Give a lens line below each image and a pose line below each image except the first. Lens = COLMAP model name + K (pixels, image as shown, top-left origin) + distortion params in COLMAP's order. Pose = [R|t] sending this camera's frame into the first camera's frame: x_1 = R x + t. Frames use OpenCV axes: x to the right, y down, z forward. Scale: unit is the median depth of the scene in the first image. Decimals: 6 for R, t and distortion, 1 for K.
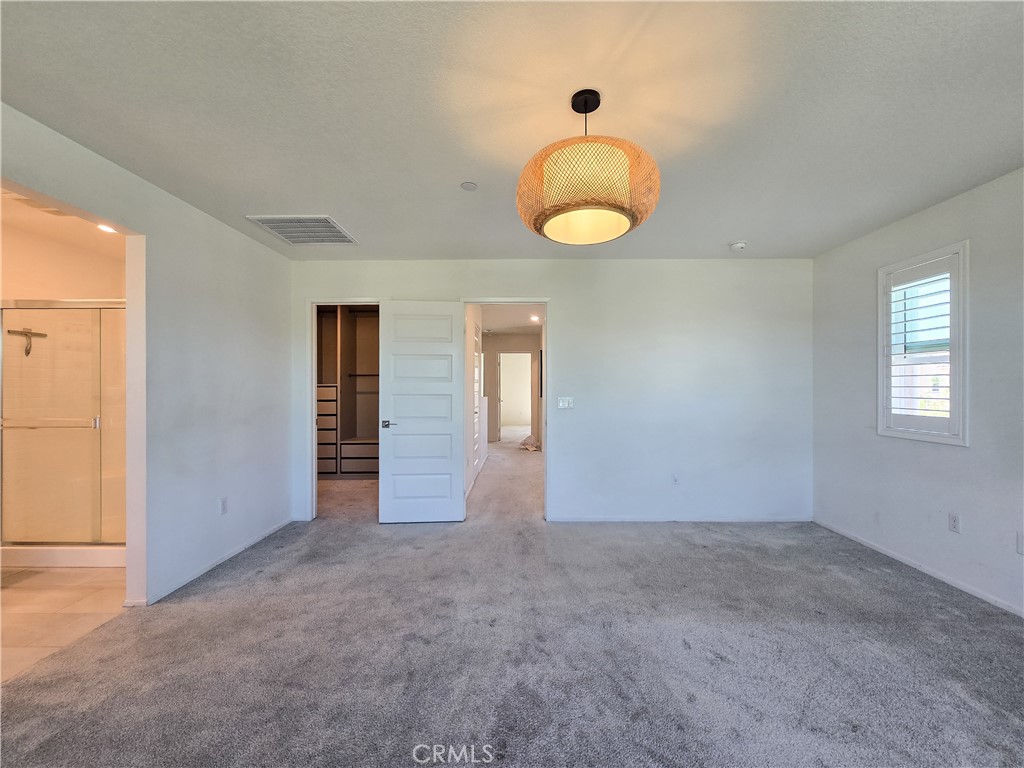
lens RADIAL K [[436.9, 0, 513.6], [0, 436.9, 384.2], [0, 0, 1]] dist [-0.002803, -0.000412]
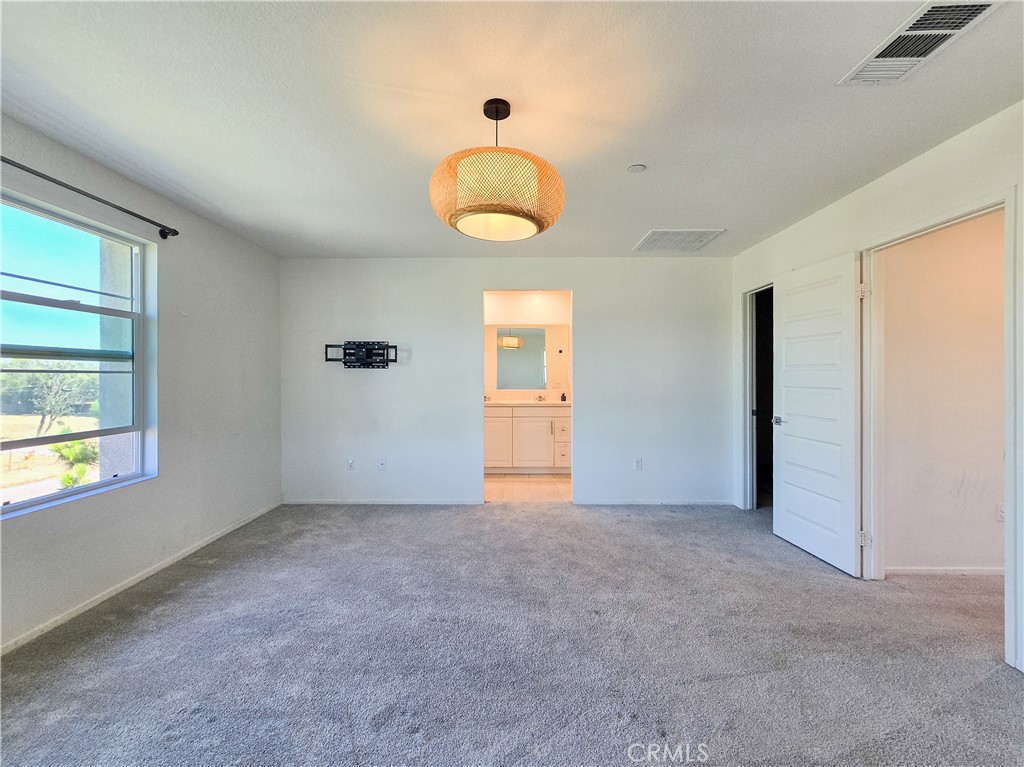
lens RADIAL K [[436.9, 0, 510.2], [0, 436.9, 378.7], [0, 0, 1]] dist [-0.002803, -0.000412]
pose [[0.011179, 0.005395, -0.999923, 0.738030], [-0.003267, 0.999980, 0.005359, 0.008562], [0.999932, 0.003207, 0.011197, 0.627331]]
